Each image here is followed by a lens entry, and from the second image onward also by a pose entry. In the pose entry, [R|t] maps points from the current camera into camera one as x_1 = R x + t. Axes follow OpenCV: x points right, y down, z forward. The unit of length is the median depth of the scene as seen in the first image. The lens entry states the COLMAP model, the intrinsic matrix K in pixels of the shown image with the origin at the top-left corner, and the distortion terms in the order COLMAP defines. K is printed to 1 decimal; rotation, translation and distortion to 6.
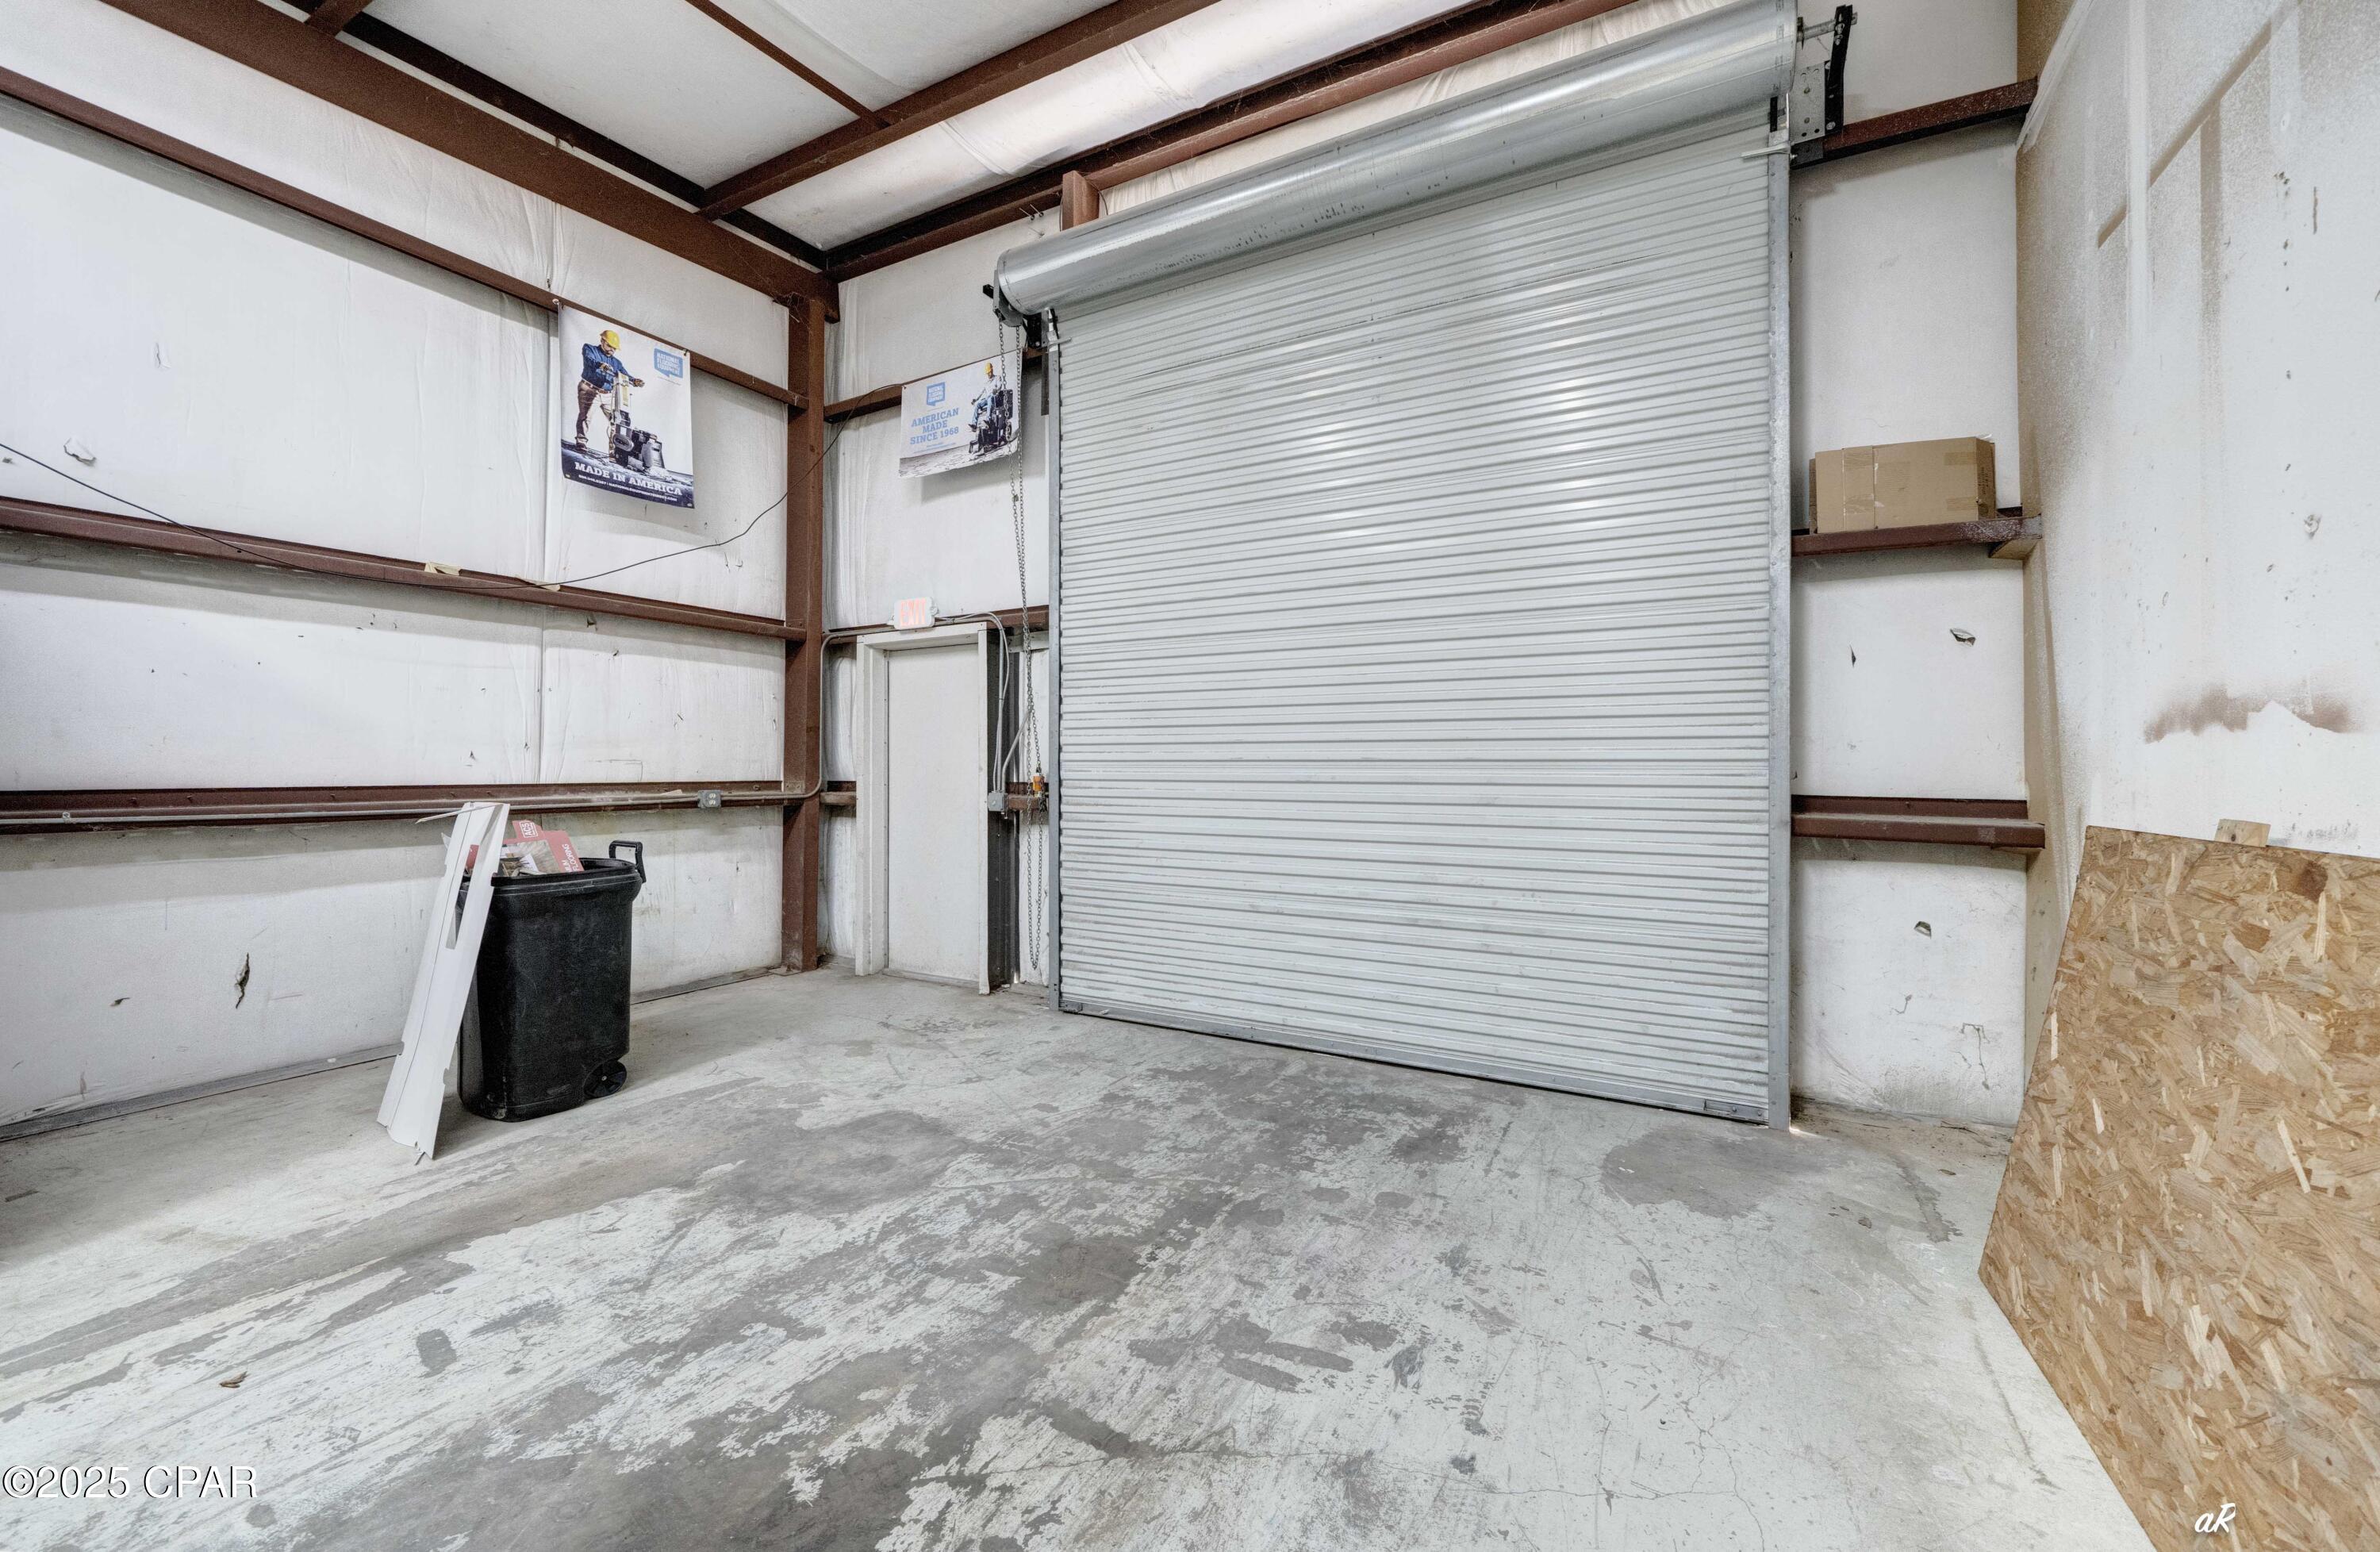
lens RADIAL K [[823.2, 0, 1186.4], [0, 823.2, 765.6], [0, 0, 1]] dist [-0.006856, 0.000064]
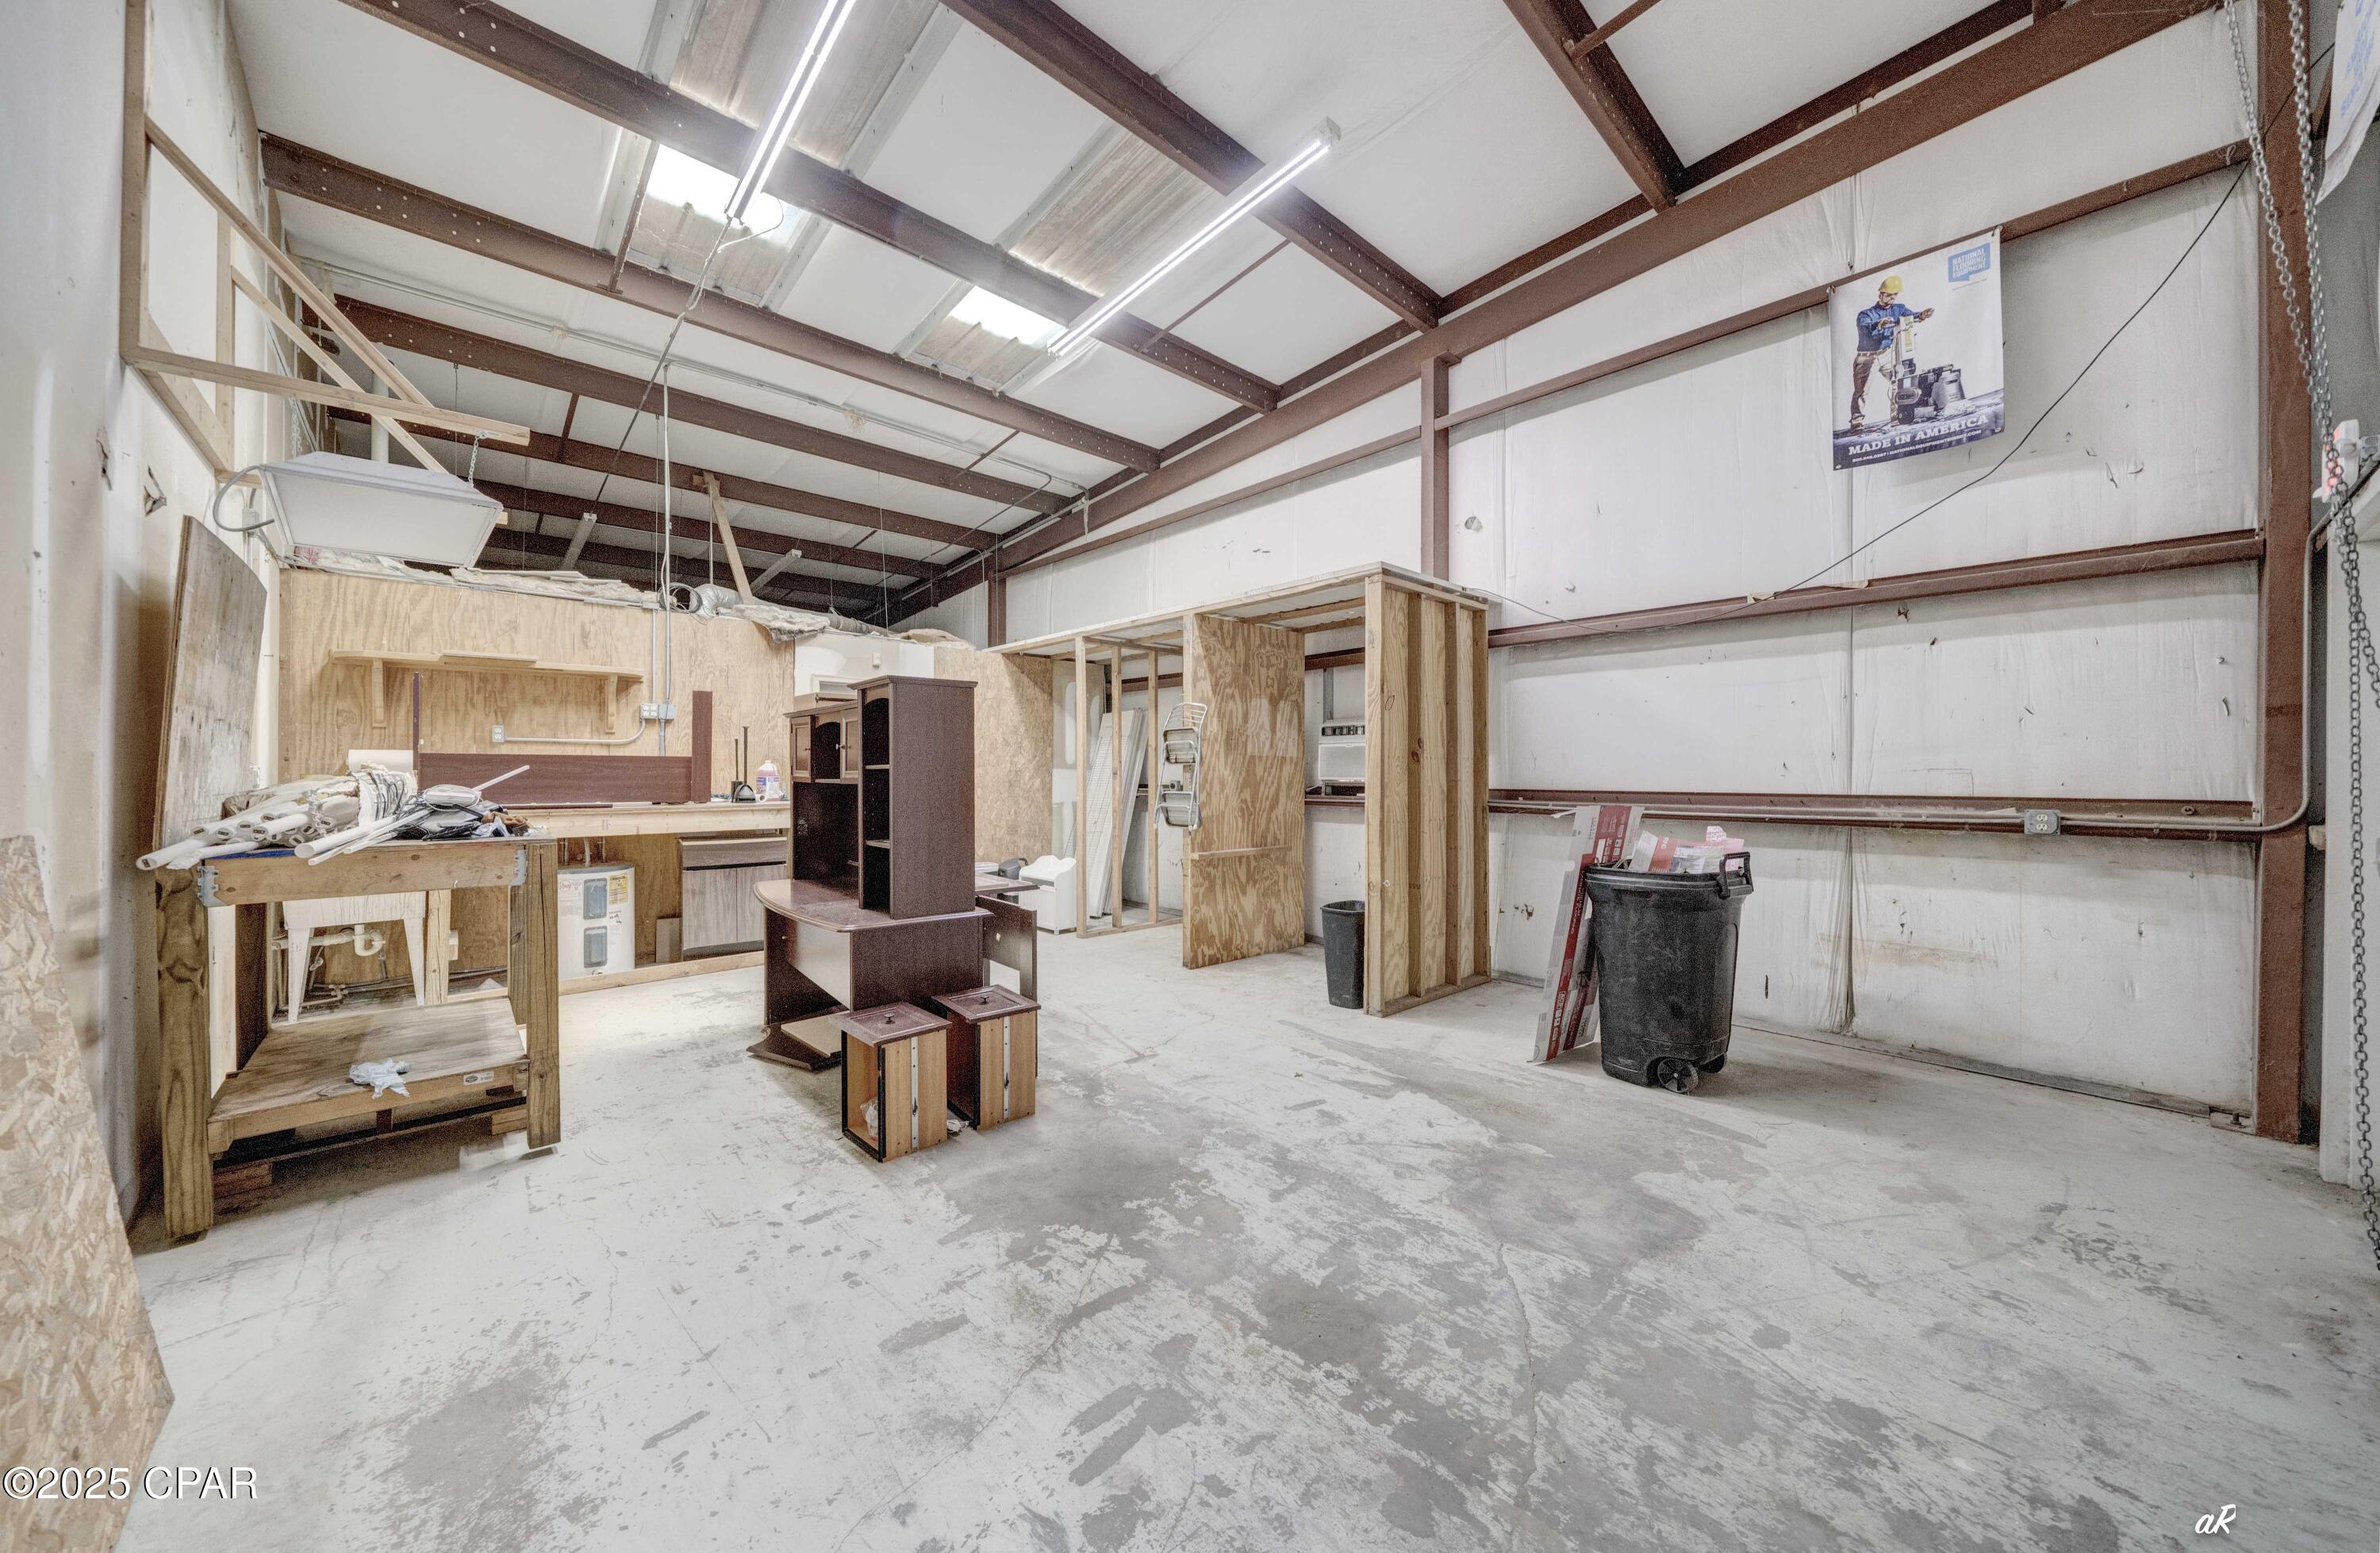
lens RADIAL K [[911.1, 0, 1187.7], [0, 911.1, 774.3], [0, 0, 1]] dist [-0.008677, -0.000173]
pose [[-0.314796, -0.002041, -0.949157, 0.674460], [-0.002336, 0.999996, -0.001376, 0.002974], [0.949157, 0.001784, -0.314799, 0.899501]]
